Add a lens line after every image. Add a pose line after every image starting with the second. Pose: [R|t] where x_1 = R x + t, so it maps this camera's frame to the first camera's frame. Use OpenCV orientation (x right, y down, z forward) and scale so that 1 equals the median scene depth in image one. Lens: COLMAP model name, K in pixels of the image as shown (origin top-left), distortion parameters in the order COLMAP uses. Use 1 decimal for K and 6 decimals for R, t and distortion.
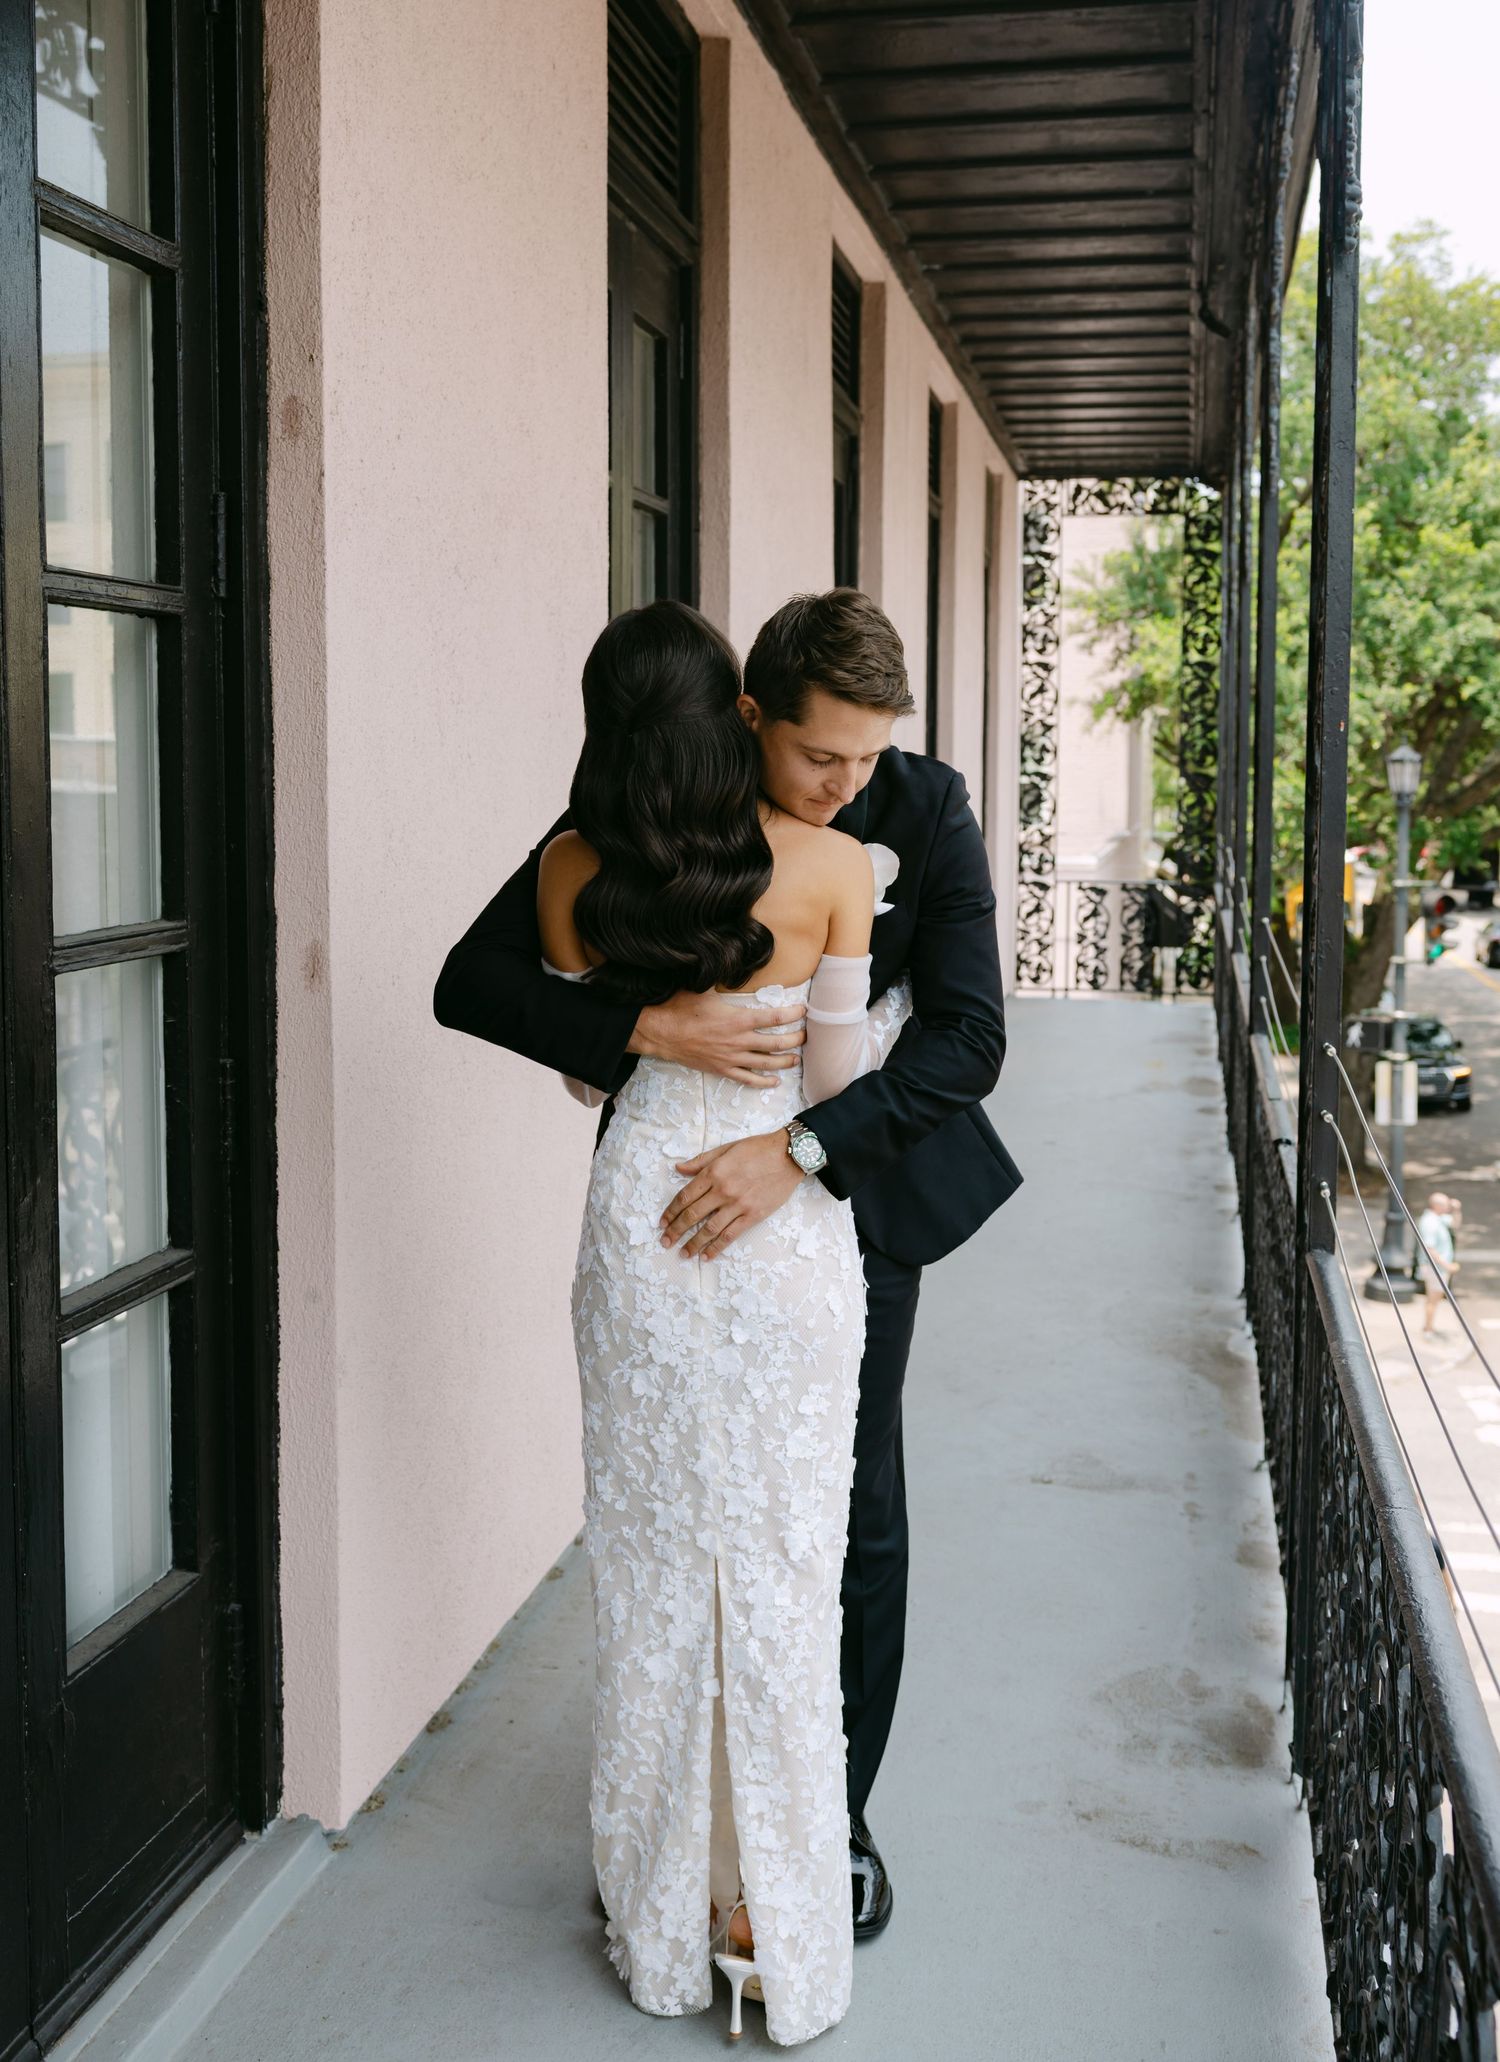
lens RADIAL K [[2077.5, 0, 739.6], [0, 2077.5, 934.7], [0, 0, 1]] dist [-0.002209, 0.005044]
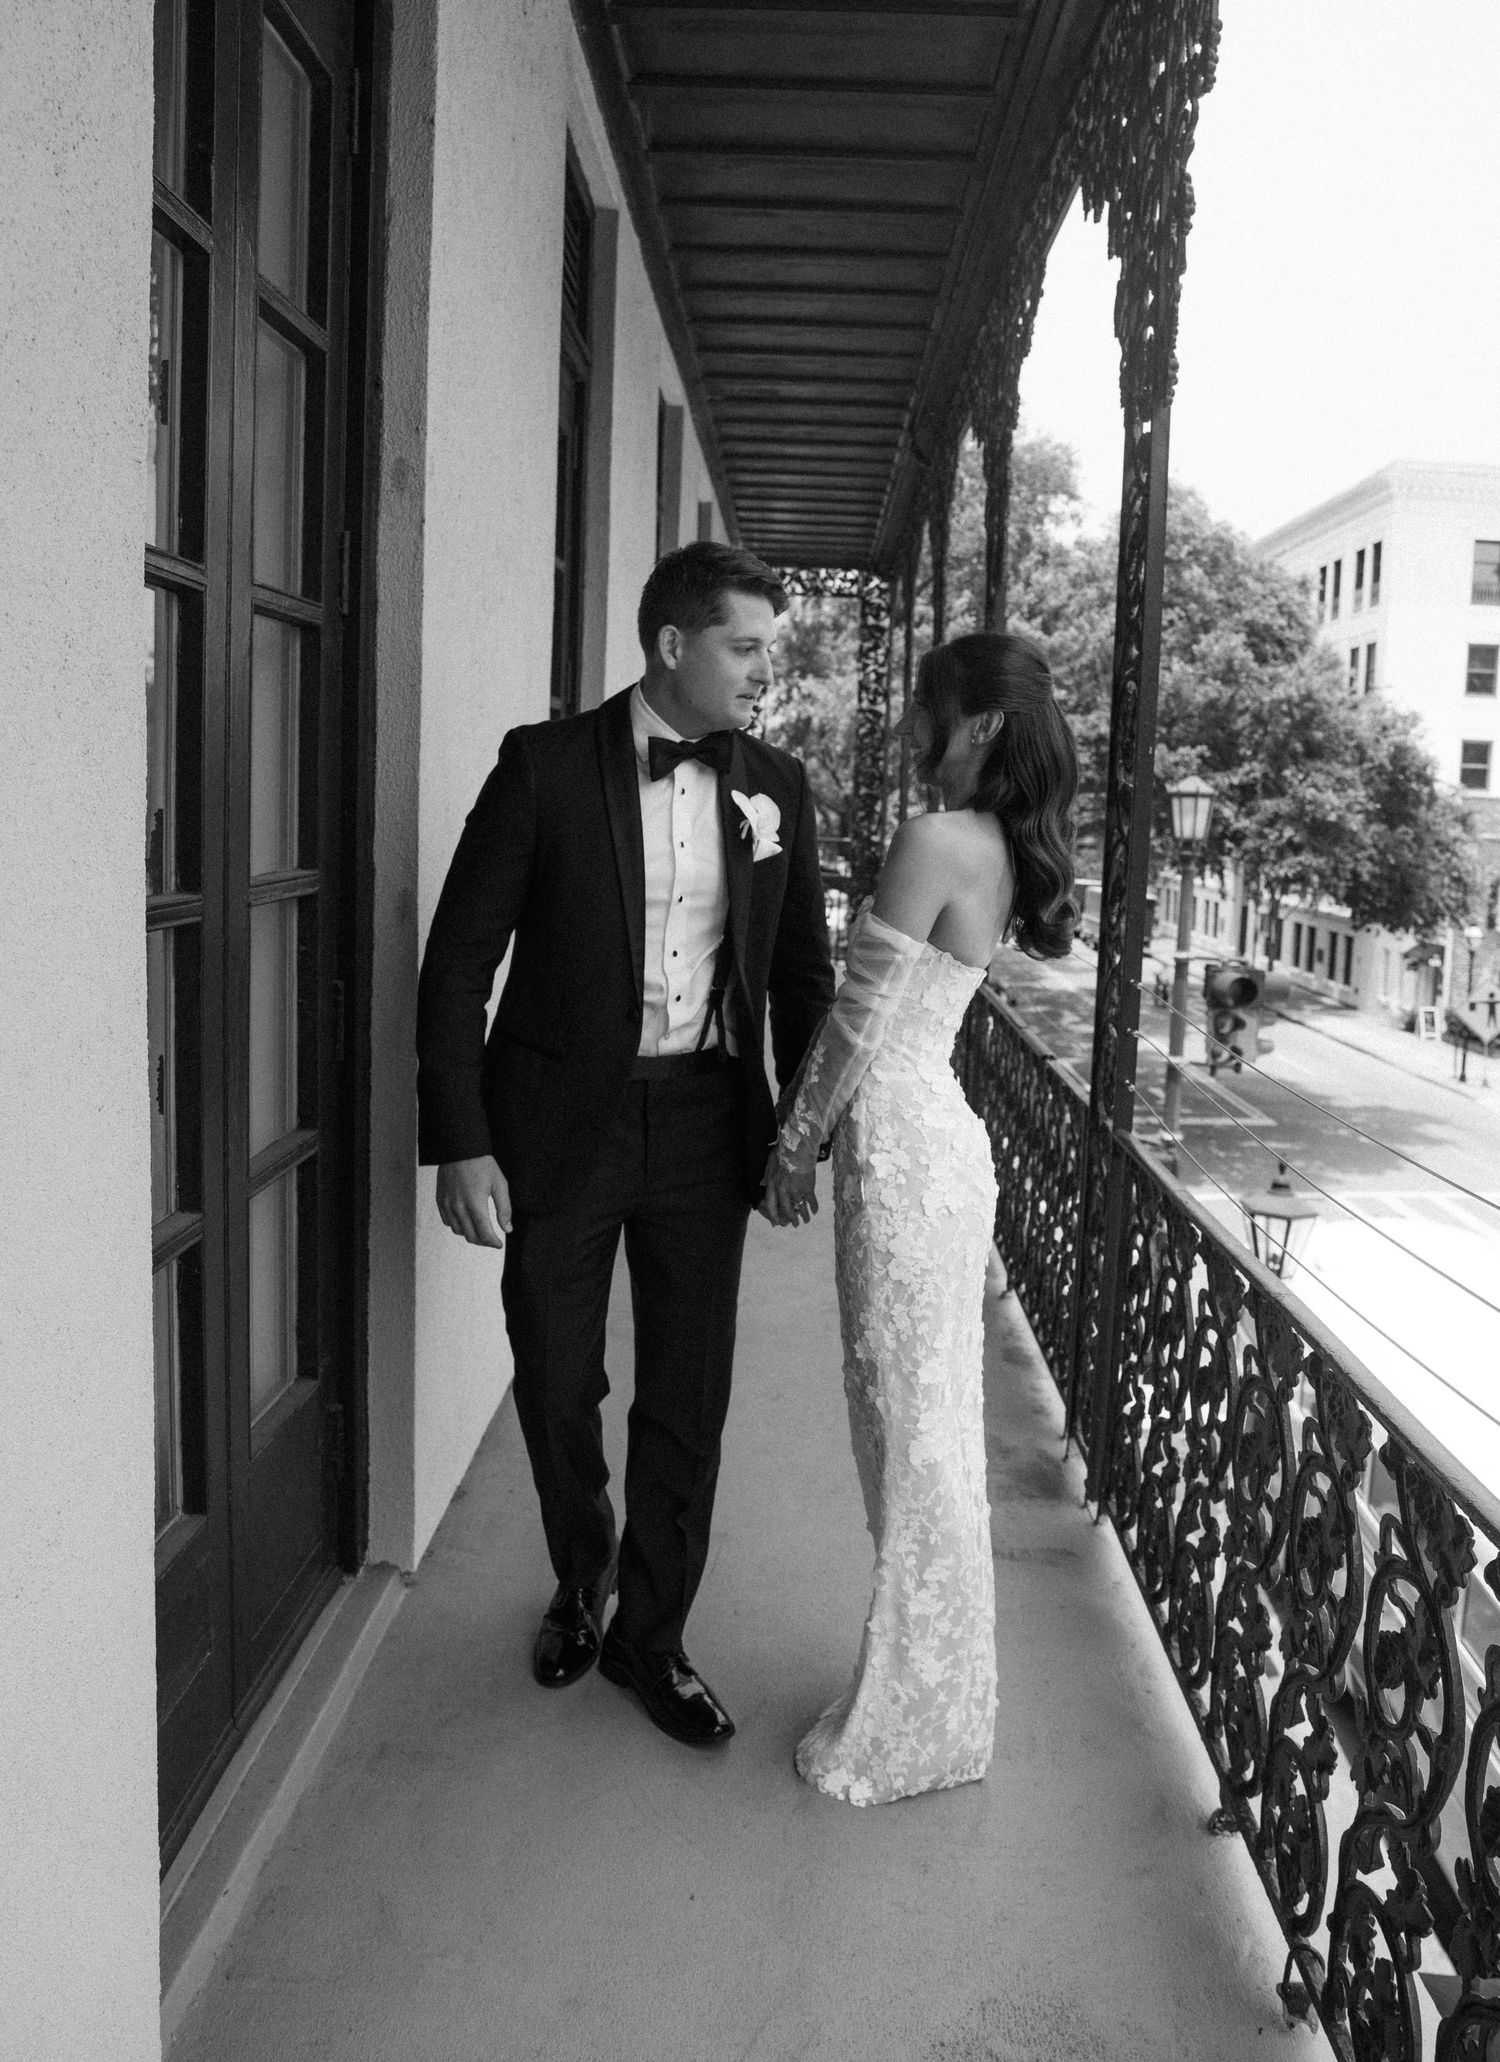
lens RADIAL K [[1605.5, 0, 734.9], [0, 1605.5, 979.5], [0, 0, 1]] dist [-0.107686, 0.098401]
pose [[0.985431, 0.011943, 0.169657, -0.163736], [-0.018693, 0.999094, 0.038243, 0.016623], [-0.169047, -0.040857, 0.984761, 0.001375]]
